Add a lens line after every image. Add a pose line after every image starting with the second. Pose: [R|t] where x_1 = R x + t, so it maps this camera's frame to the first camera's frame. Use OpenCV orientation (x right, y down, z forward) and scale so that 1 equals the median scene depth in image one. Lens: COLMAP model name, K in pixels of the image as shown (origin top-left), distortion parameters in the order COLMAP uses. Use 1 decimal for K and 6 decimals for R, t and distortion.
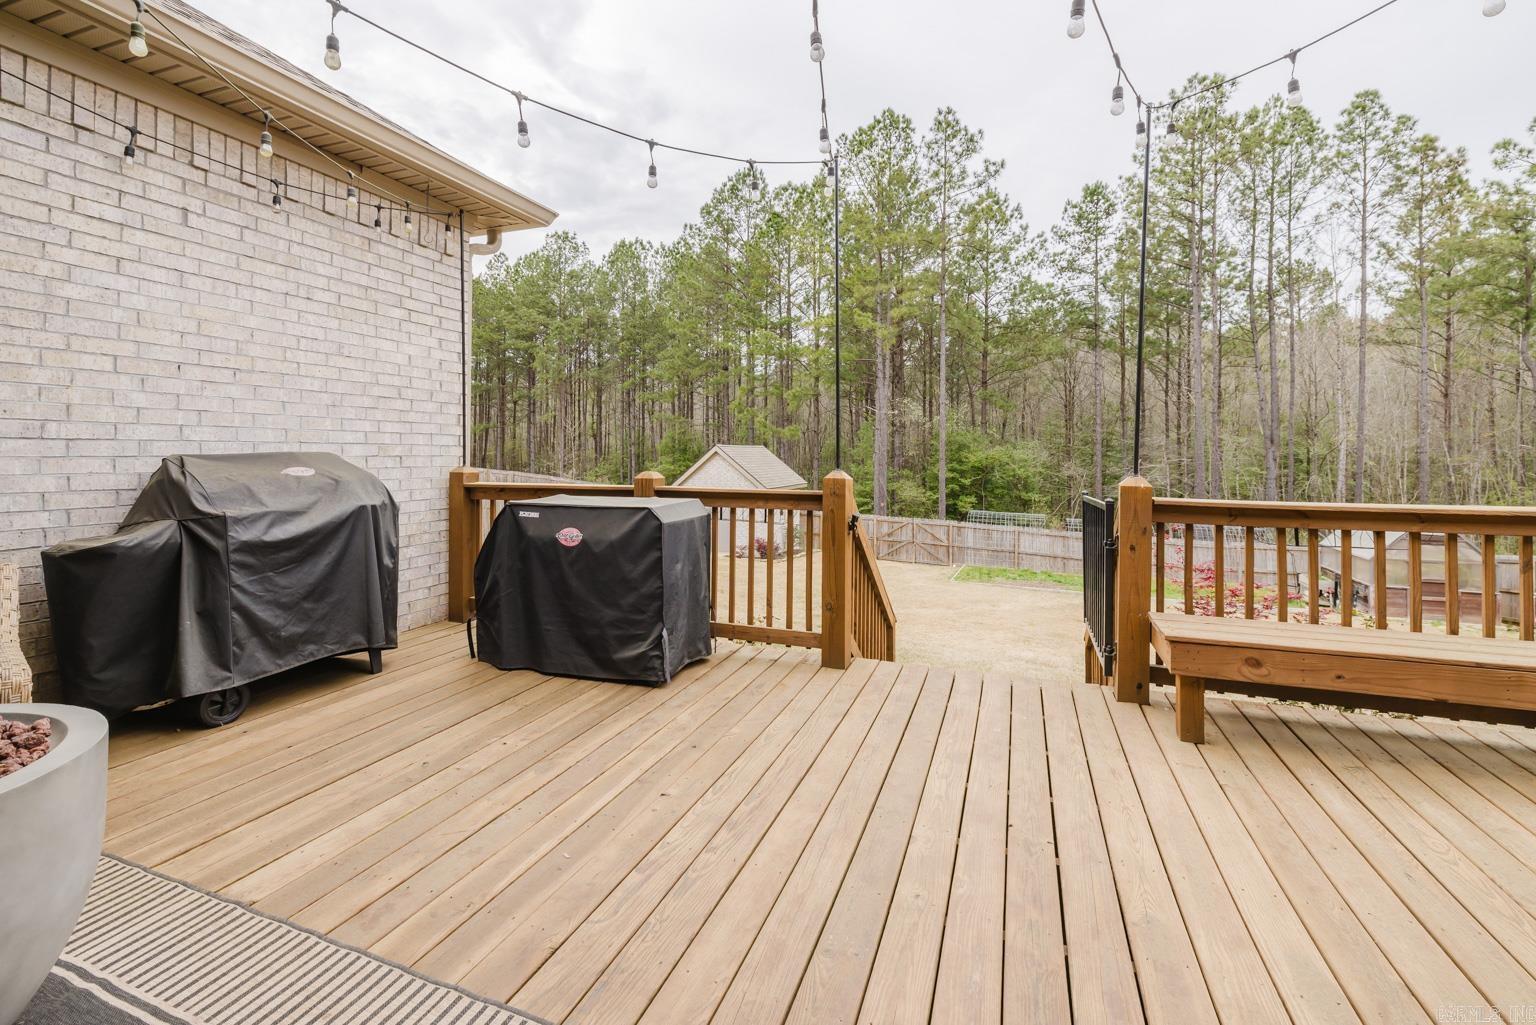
lens RADIAL K [[678.3, 0, 797.8], [0, 678.3, 467.0], [0, 0, 1]] dist [0.001124, 0.000356]
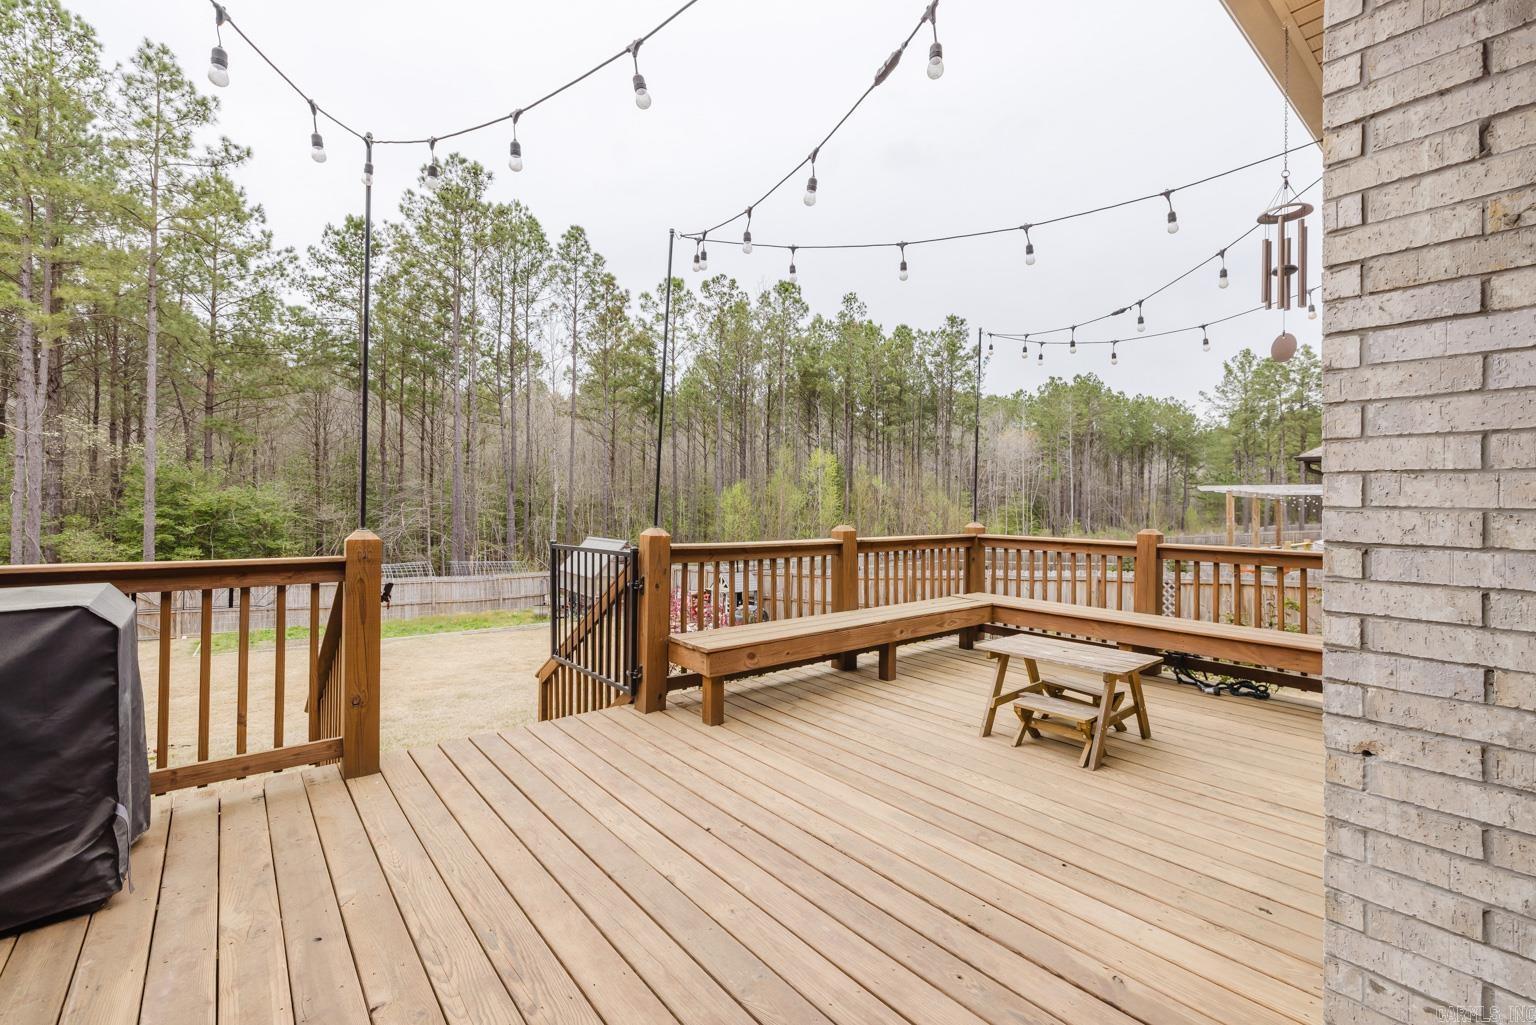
lens RADIAL K [[644.8, 0, 764.0], [0, 644.8, 515.5], [0, 0, 1]] dist [0.001713, 0.000543]
pose [[0.514929, -0.012831, 0.857137, -0.382785], [0.003281, 0.999910, 0.012997, -0.021079], [-0.857226, -0.003881, 0.514925, 0.218965]]
